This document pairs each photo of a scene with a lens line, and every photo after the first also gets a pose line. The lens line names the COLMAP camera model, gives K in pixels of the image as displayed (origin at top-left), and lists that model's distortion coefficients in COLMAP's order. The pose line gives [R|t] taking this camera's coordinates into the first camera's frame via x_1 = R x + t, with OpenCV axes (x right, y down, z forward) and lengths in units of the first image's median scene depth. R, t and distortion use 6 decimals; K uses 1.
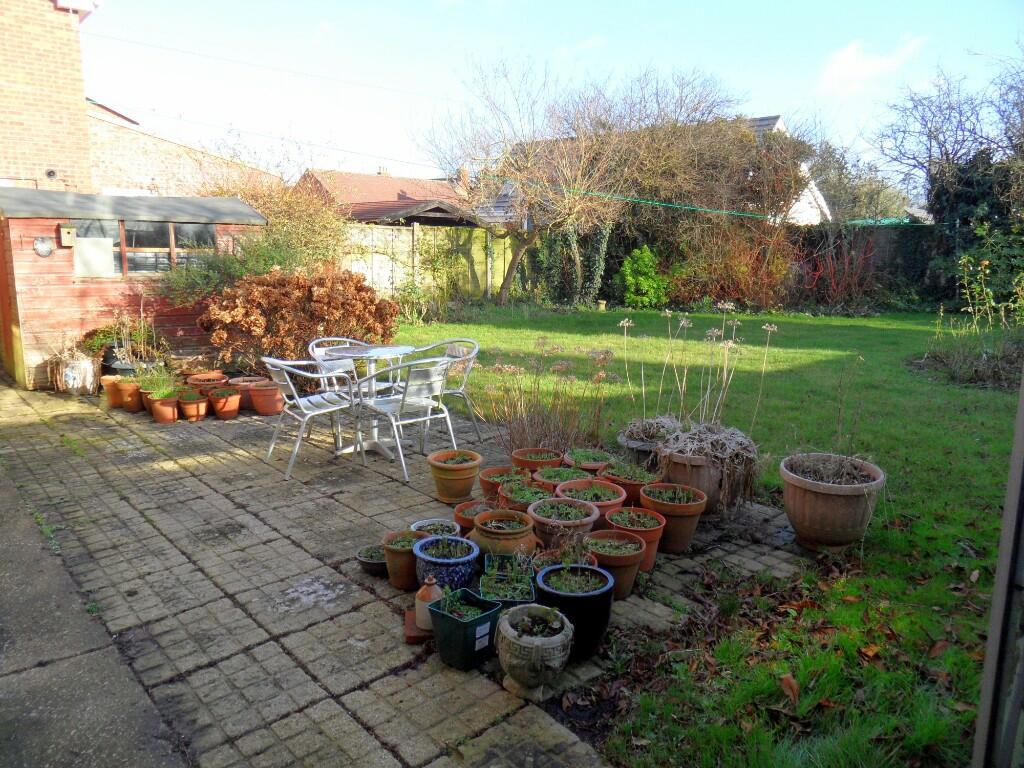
lens RADIAL K [[755.3, 0, 507.1], [0, 755.3, 384.6], [0, 0, 1]] dist [-0.027443, 0.024672]
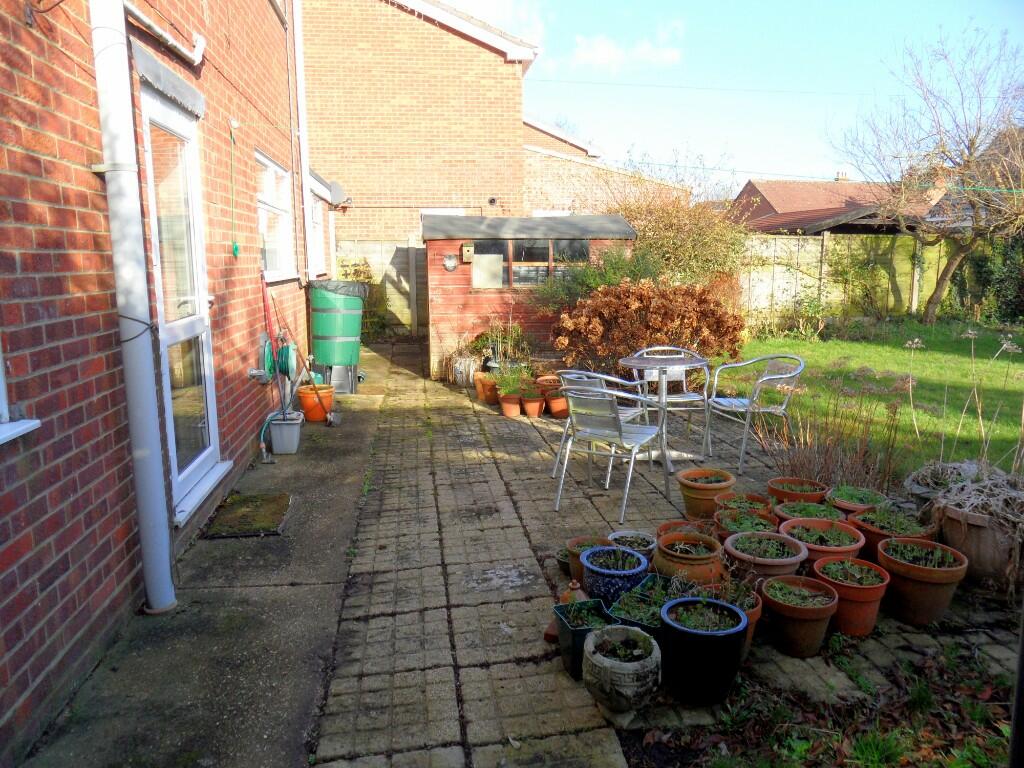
lens RADIAL K [[755.3, 0, 506.6], [0, 755.3, 386.8], [0, 0, 1]] dist [-0.027443, 0.024672]
pose [[0.838742, 0.071940, -0.539756, 0.232300], [-0.079213, 0.996810, 0.009766, -0.006258], [0.538737, 0.034565, 0.841765, 0.055906]]
